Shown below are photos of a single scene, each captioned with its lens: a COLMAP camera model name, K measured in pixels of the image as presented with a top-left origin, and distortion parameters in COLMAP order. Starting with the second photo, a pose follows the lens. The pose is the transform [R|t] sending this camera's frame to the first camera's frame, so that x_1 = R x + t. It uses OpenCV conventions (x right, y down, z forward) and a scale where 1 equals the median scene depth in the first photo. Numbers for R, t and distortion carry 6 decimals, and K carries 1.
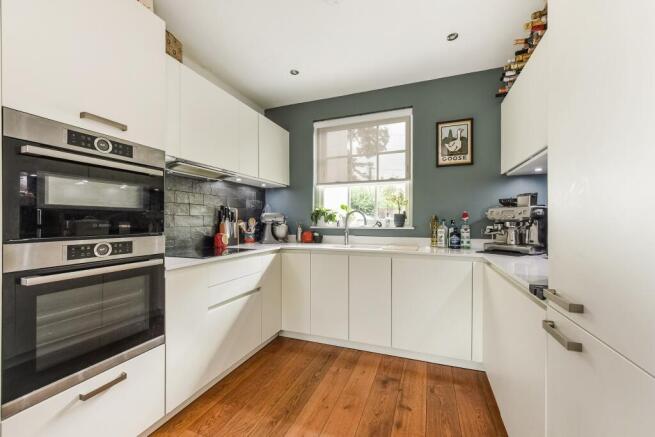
lens RADIAL K [[269.2, 0, 323.1], [0, 269.2, 220.1], [0, 0, 1]] dist [0.012708, -0.001073]
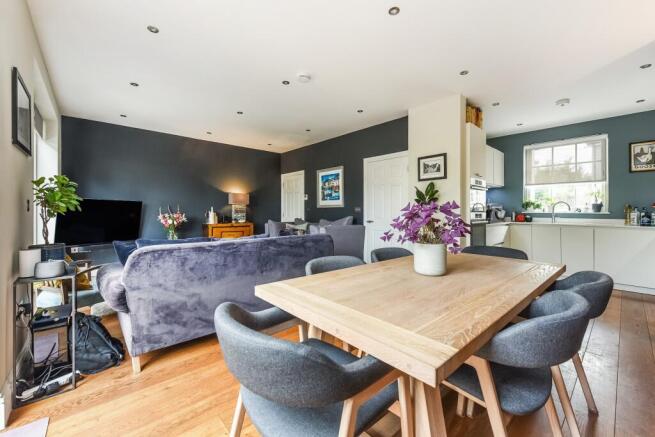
lens RADIAL K [[269.2, 0, 339.8], [0, 269.2, 208.9], [0, 0, 1]] dist [0.012708, -0.001073]
pose [[0.901278, -0.002286, -0.433235, -0.363006], [0.001018, 0.999994, -0.003158, 0.010331], [0.433240, 0.002405, 0.901275, -1.026922]]
